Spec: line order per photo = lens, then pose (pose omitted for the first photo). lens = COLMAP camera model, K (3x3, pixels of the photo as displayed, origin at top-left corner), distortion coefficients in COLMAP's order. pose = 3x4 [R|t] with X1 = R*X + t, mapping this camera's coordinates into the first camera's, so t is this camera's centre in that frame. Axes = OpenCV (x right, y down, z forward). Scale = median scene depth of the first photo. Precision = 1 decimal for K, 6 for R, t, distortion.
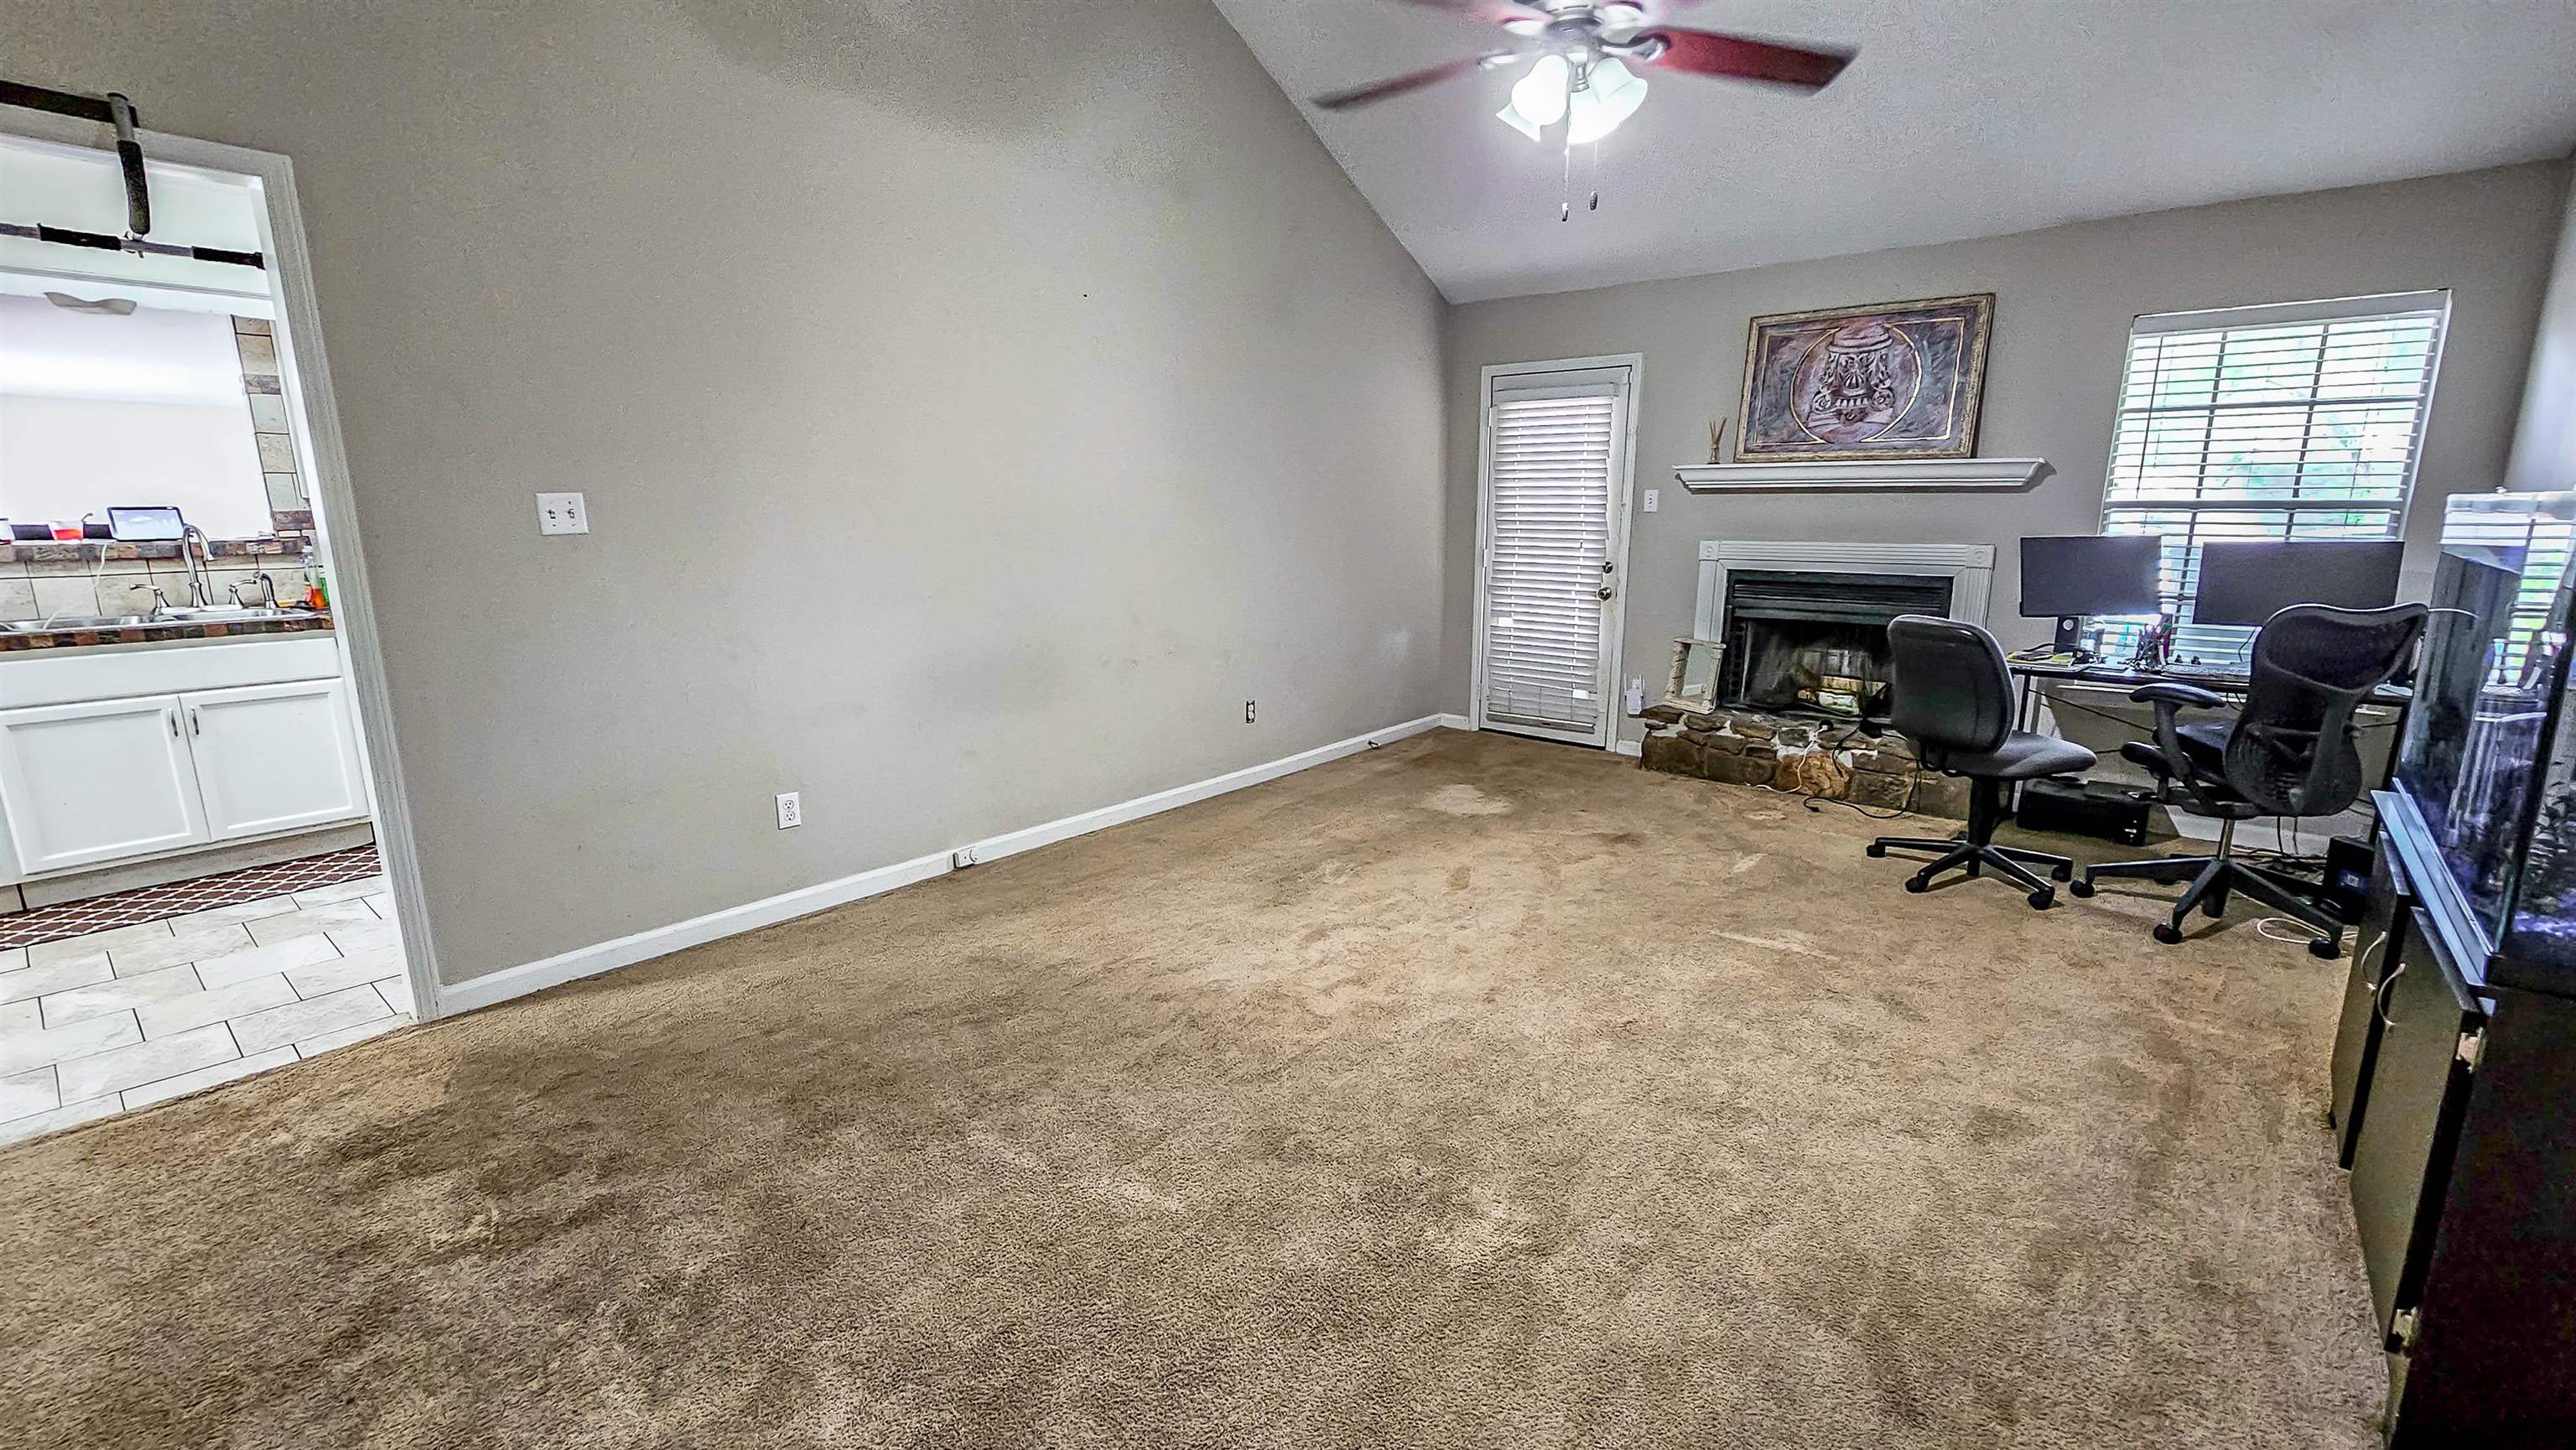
lens RADIAL K [[1074.0, 0, 1288.0], [0, 1074.0, 725.0], [0, 0, 1]] dist [-0.001953, -0.000219]
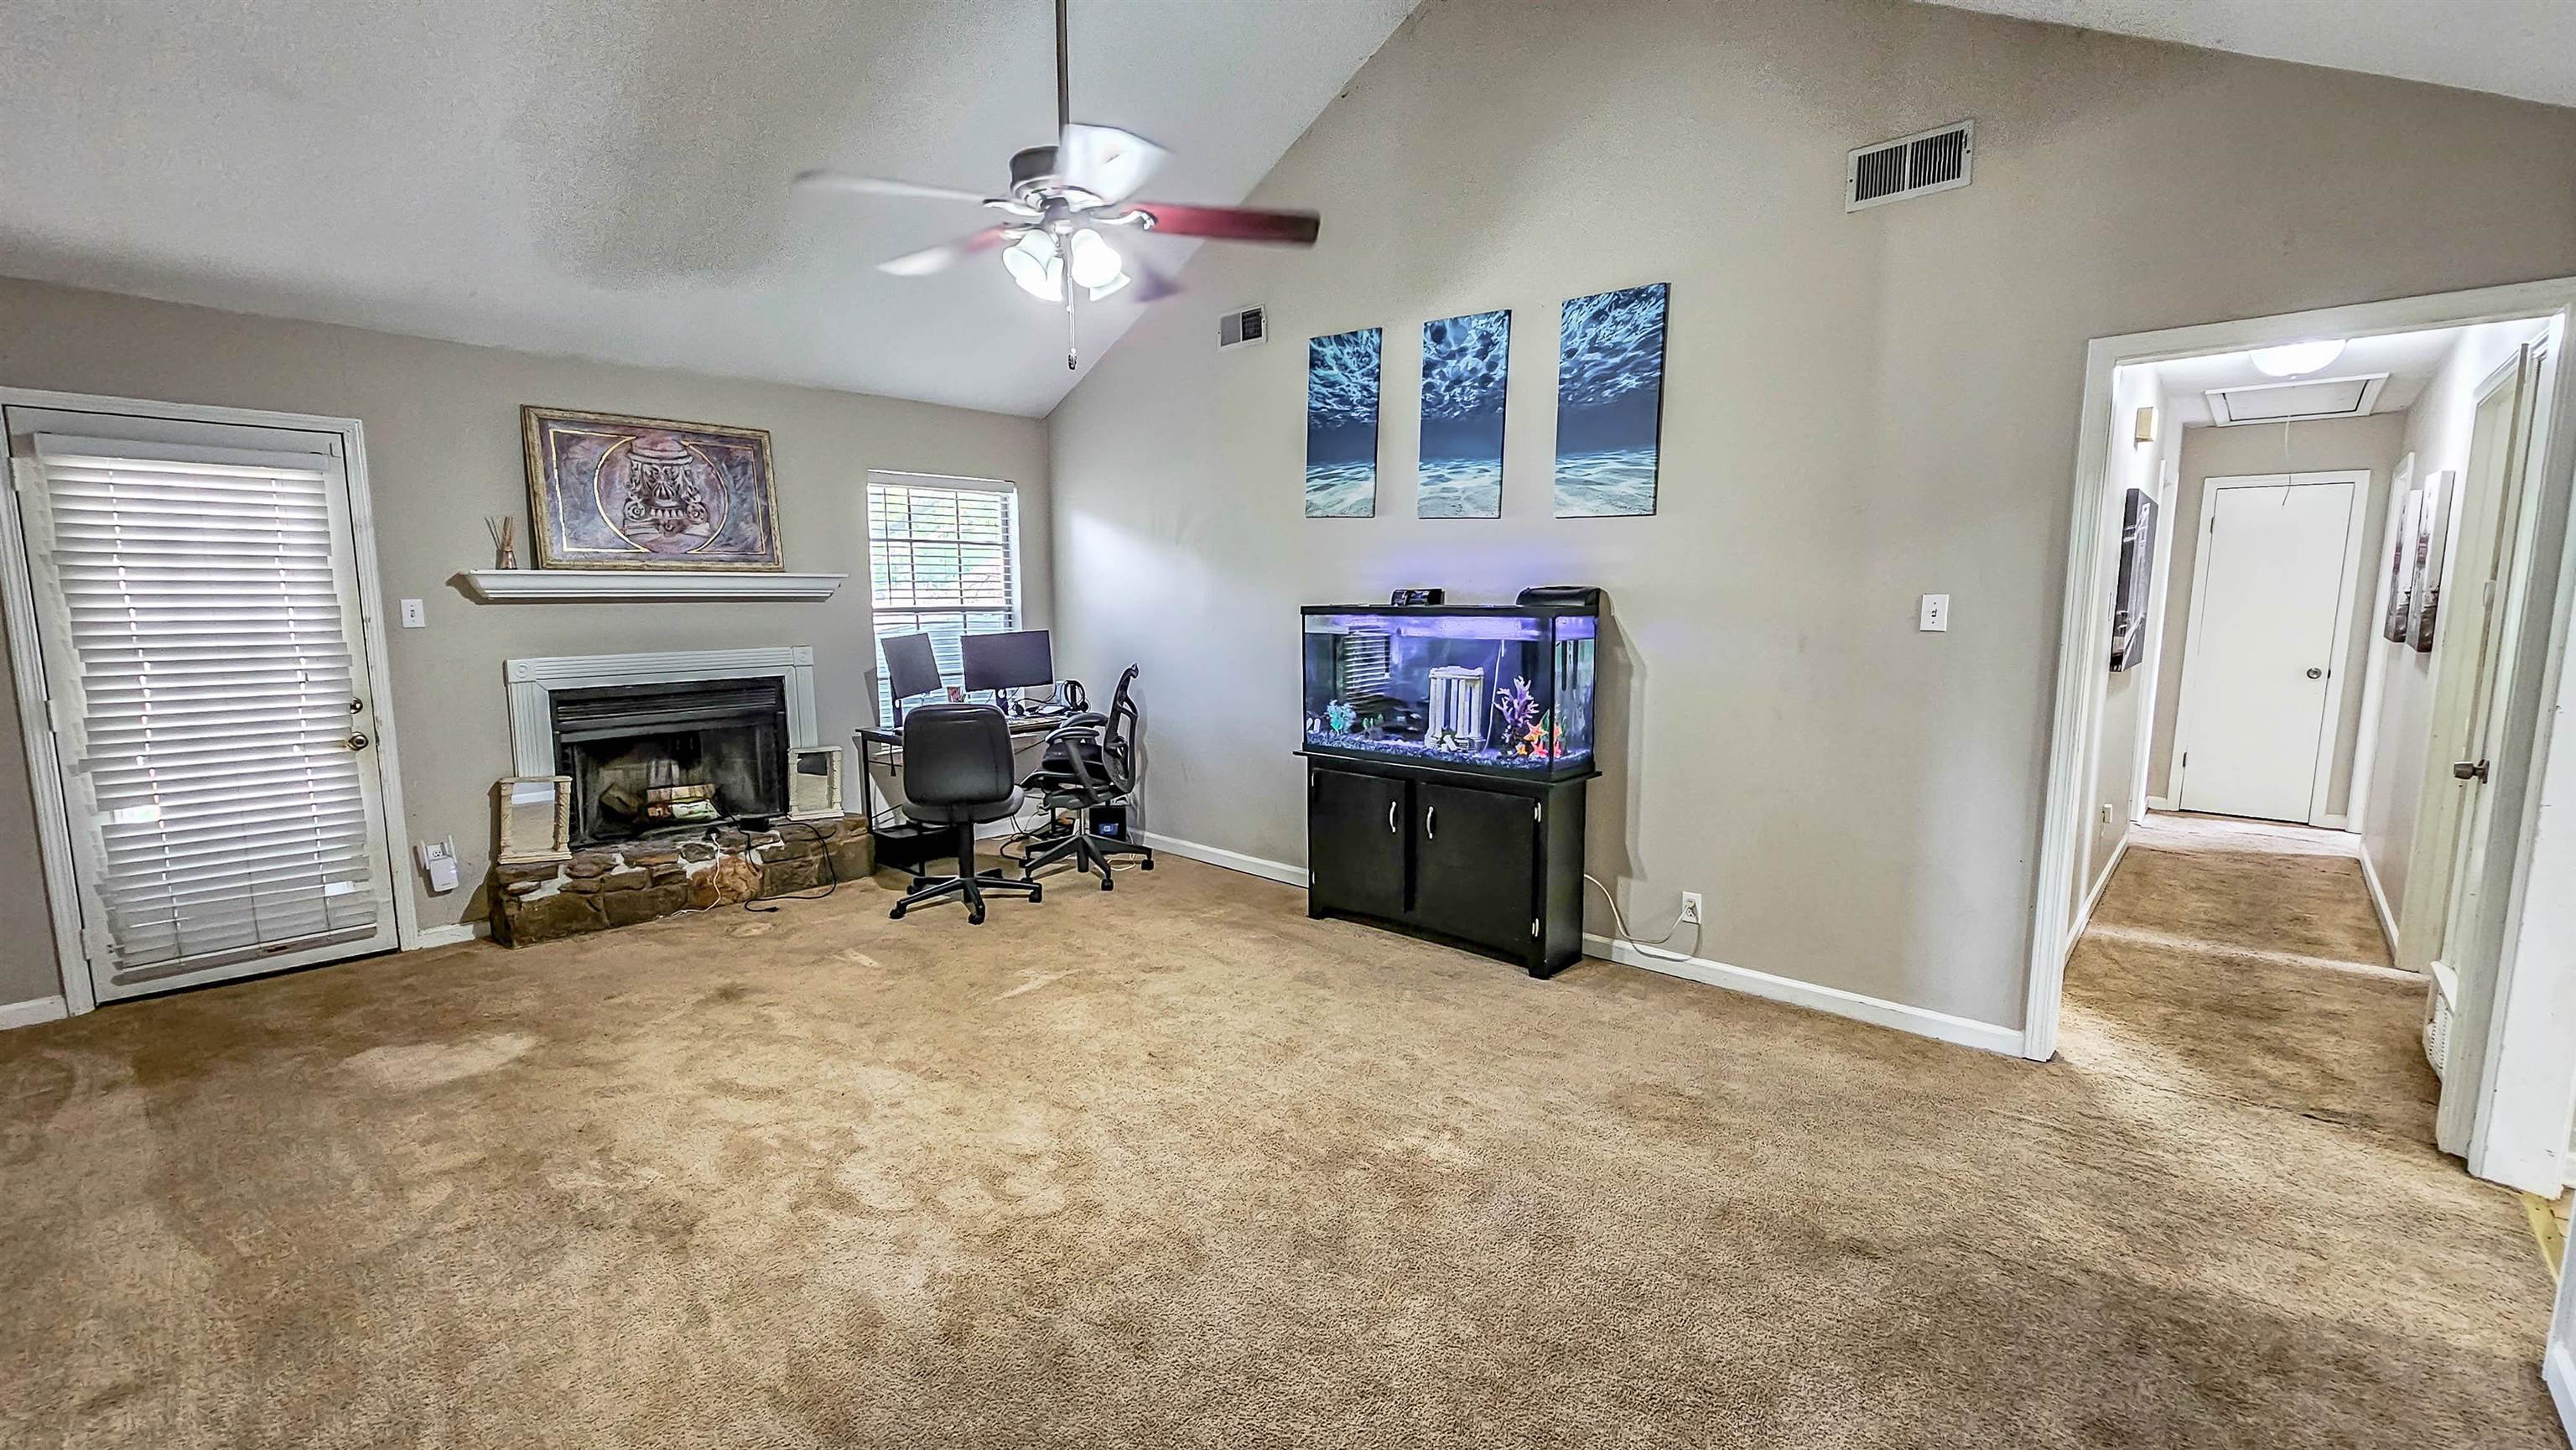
lens RADIAL K [[1059.4, 0, 1293.9], [0, 1059.4, 730.7], [0, 0, 1]] dist [-0.002294, -0.000096]
pose [[0.050151, -0.127779, 0.990534, -0.468420], [0.206740, 0.971629, 0.114873, -0.101552], [-0.977110, 0.199022, 0.075145, 0.416580]]
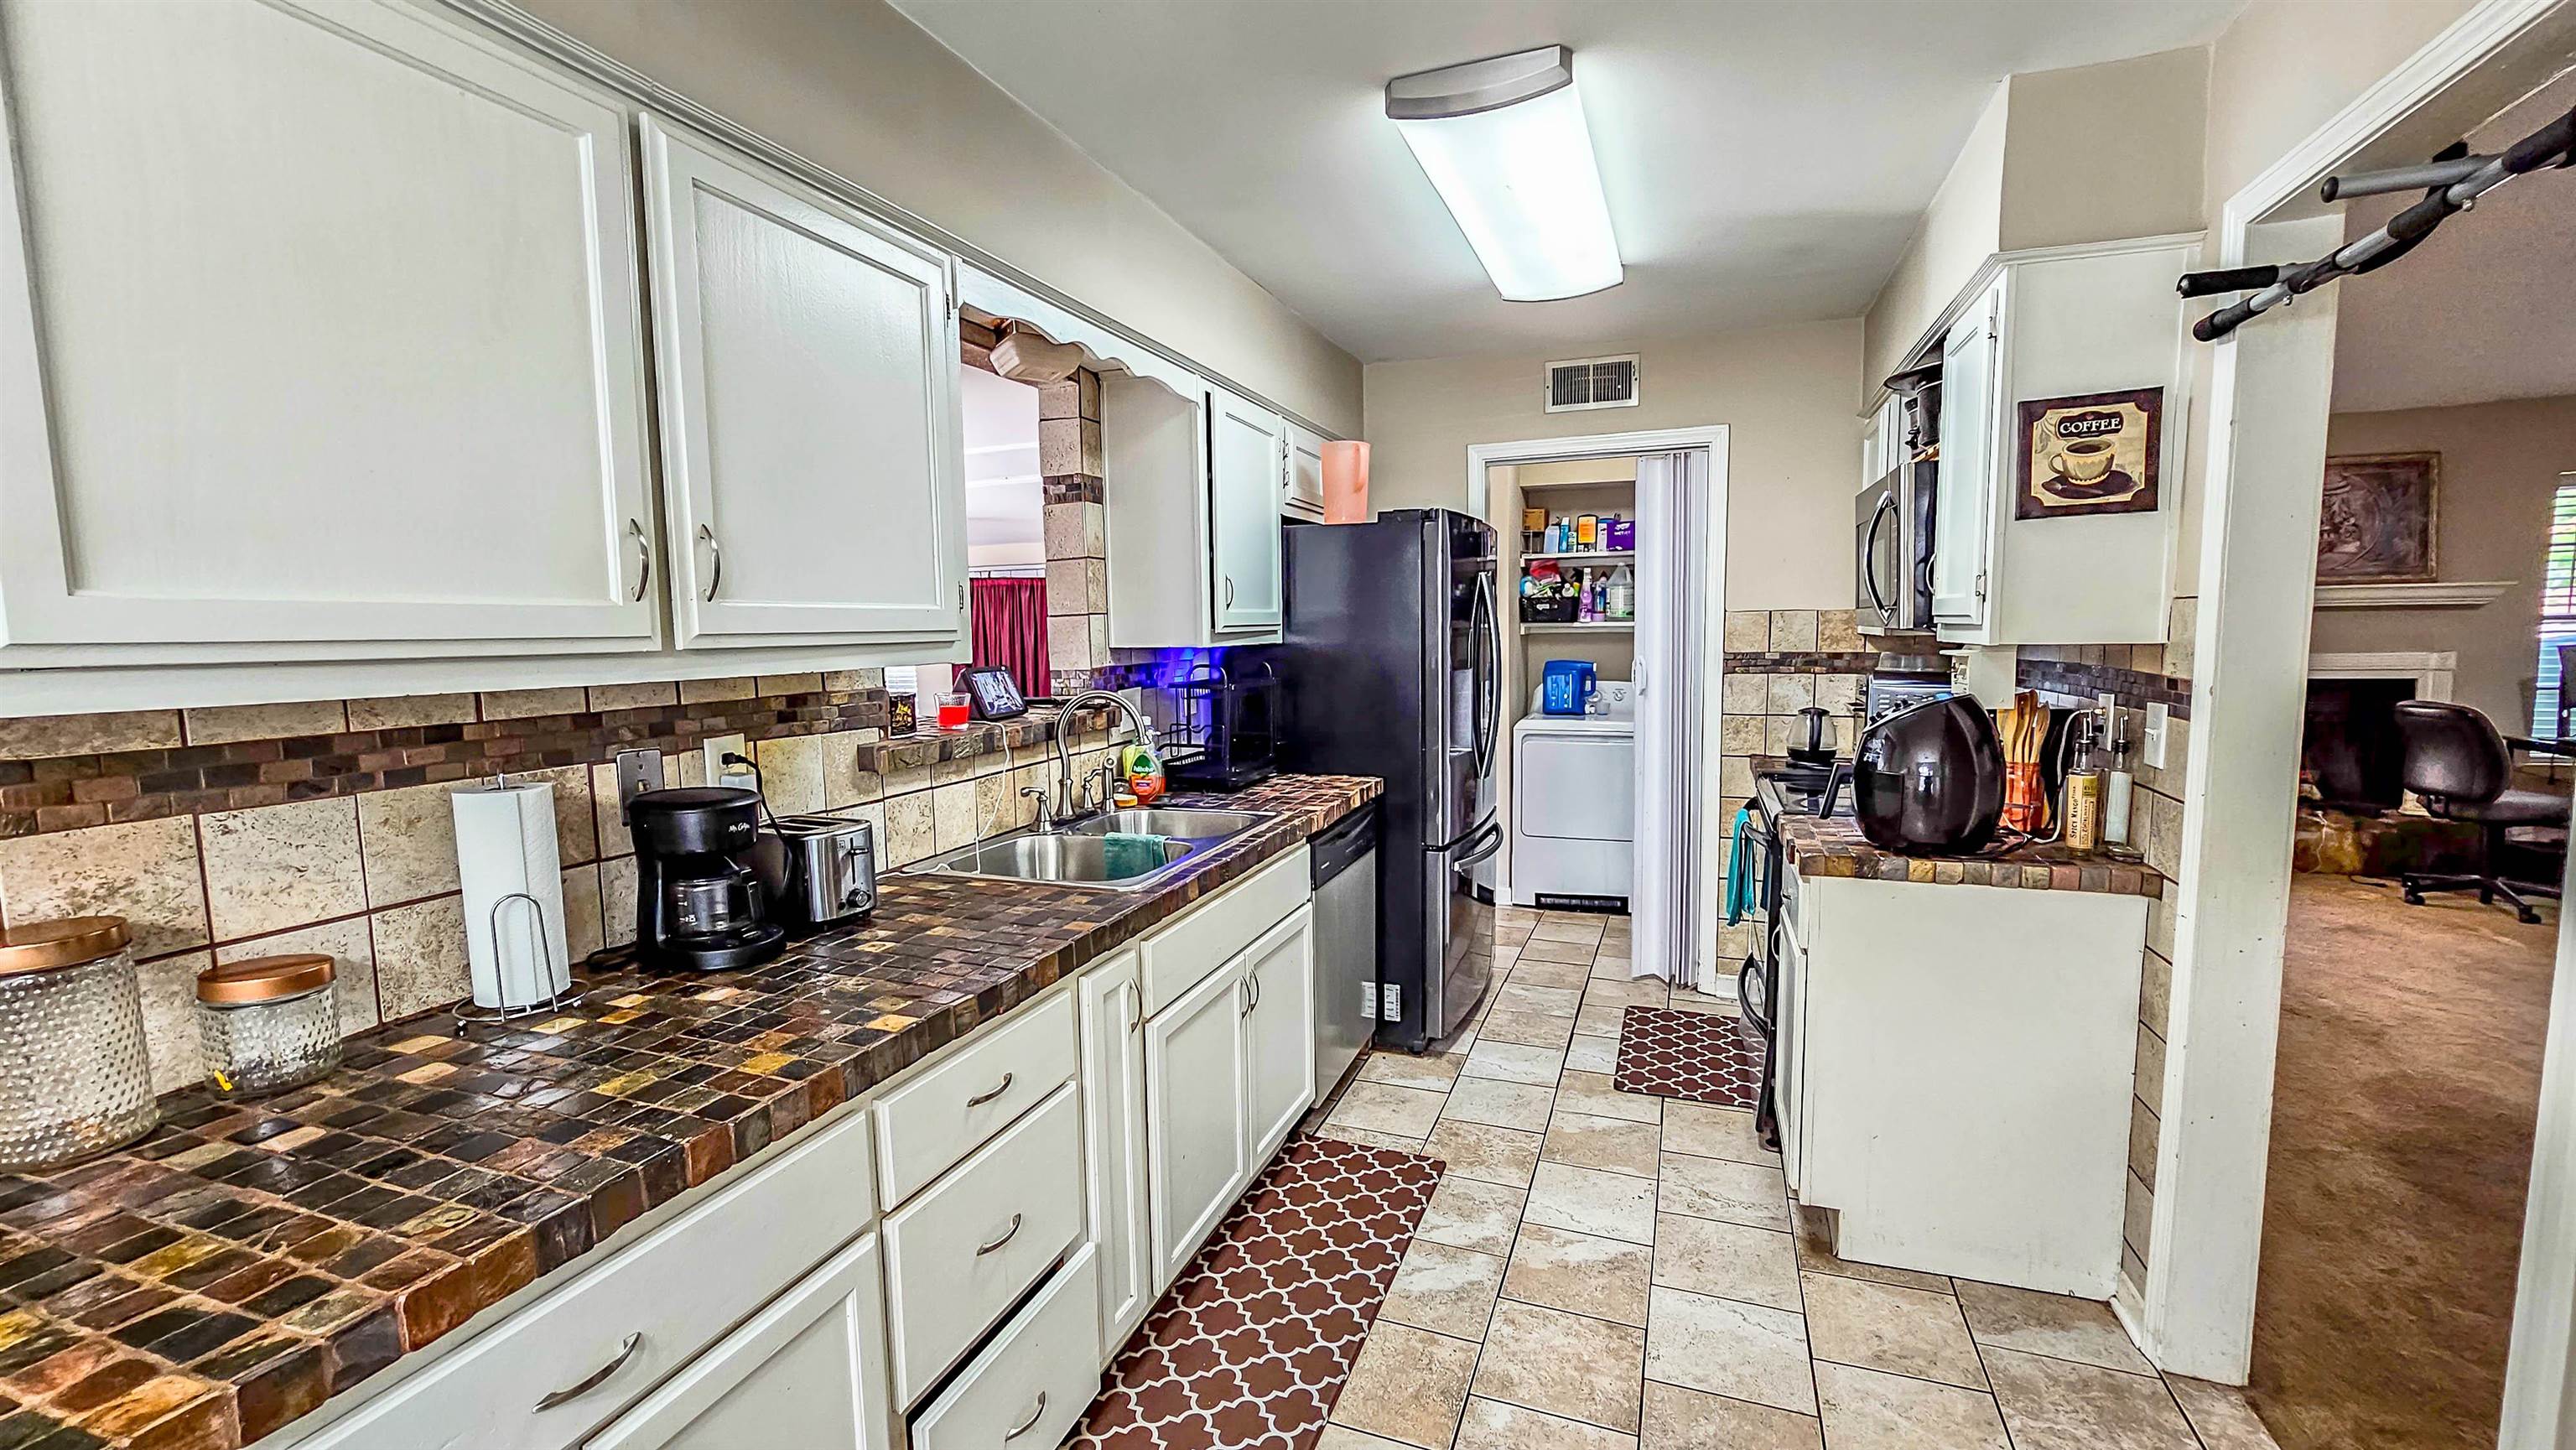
lens RADIAL K [[1059.4, 0, 1293.9], [0, 1059.4, 730.7], [0, 0, 1]] dist [-0.002294, -0.000096]
pose [[0.943561, -0.050592, 0.327313, -0.980130], [0.084520, 0.992325, -0.090267, -0.081980], [-0.320234, 0.112837, 0.940594, 0.304196]]
